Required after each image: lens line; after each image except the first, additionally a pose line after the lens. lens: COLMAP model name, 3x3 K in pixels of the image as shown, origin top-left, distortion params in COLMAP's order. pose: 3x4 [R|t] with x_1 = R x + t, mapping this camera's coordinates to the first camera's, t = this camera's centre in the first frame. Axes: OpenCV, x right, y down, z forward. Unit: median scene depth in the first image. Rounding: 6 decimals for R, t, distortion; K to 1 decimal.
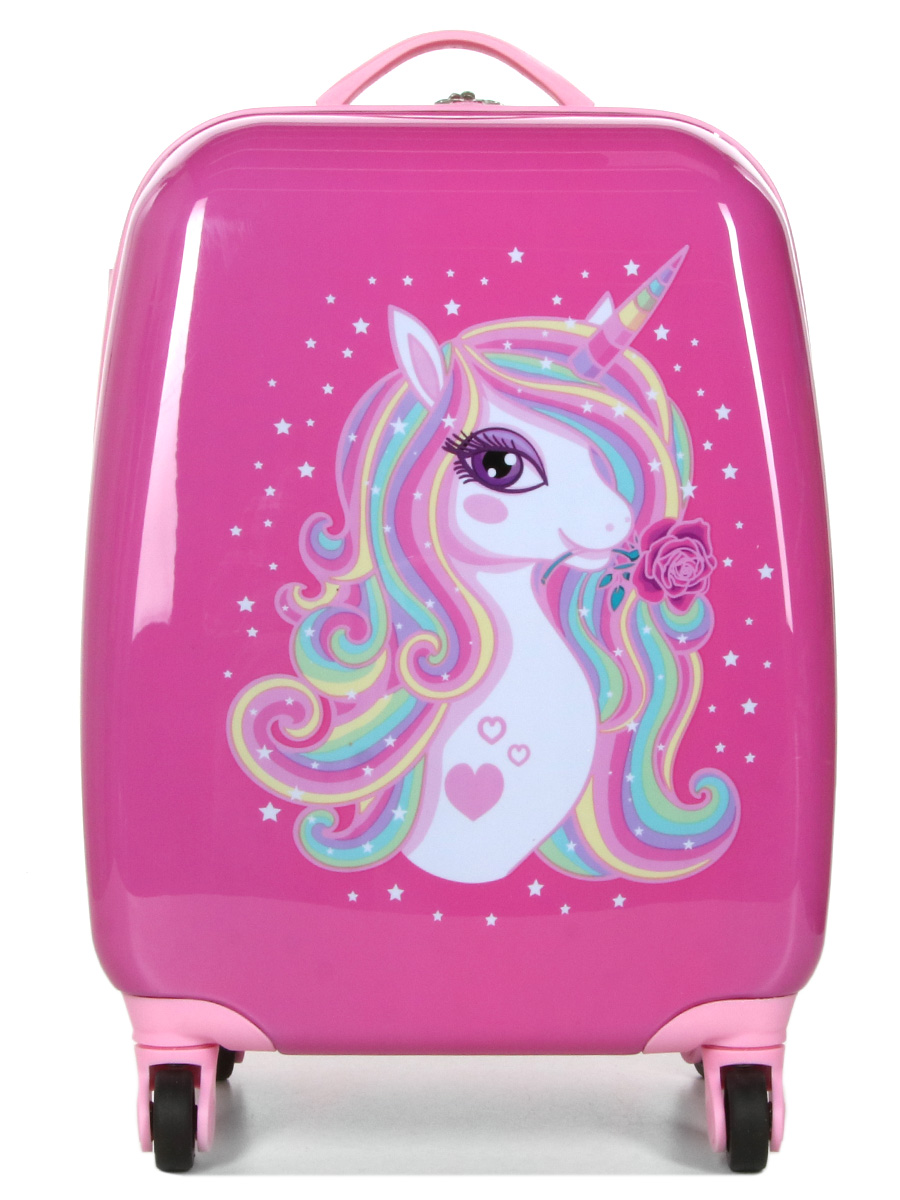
lens RADIAL K [[1623.7, 0, 449.6], [0, 1623.7, 600.7], [0, 0, 1]] dist [0.027956, 0.000000]
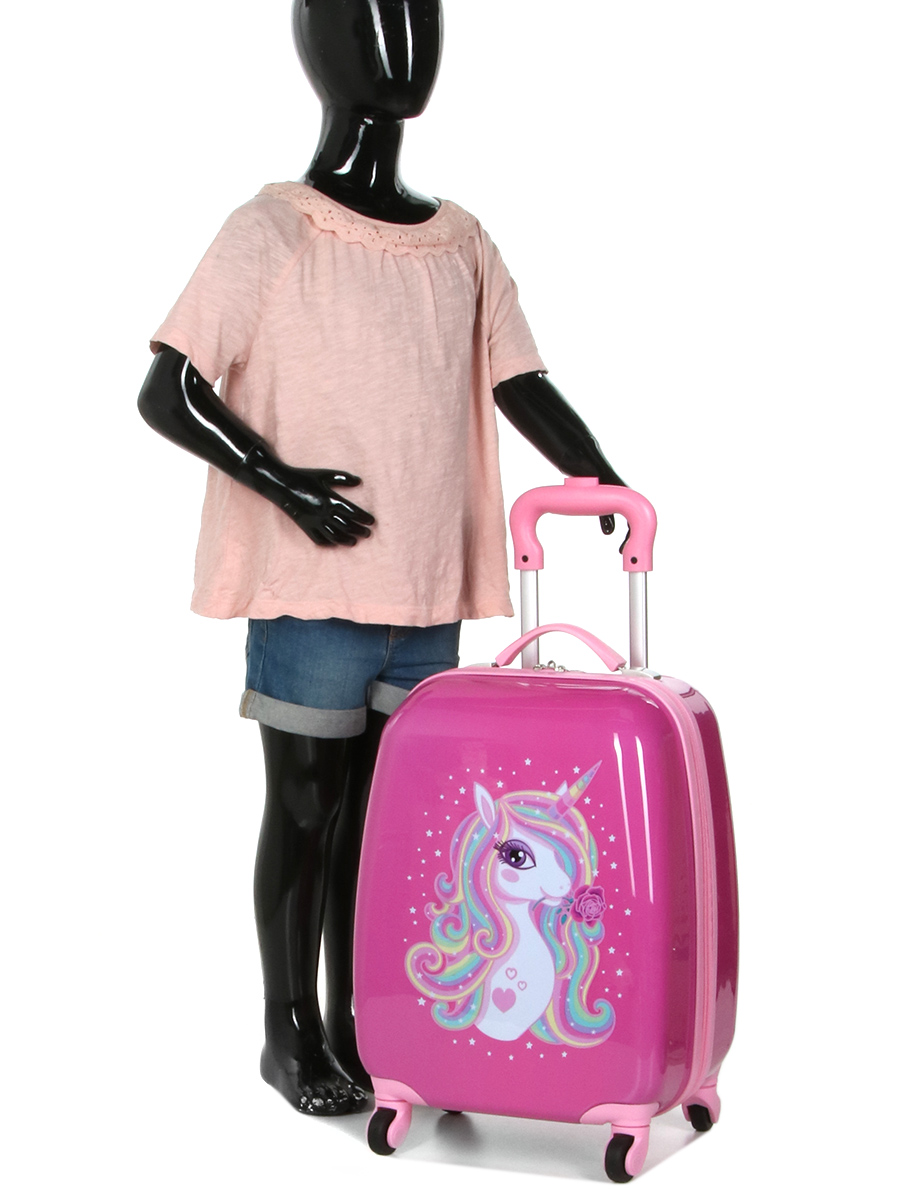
lens RADIAL K [[1880.6, 0, 450.4], [0, 1880.6, 599.9], [0, 0, 1]] dist [0.054600, 0.000000]
pose [[0.937267, 0.007414, -0.348532, 0.858383], [-0.011488, 0.999888, -0.009623, -0.415531], [0.348422, 0.013023, 0.937247, -1.503371]]
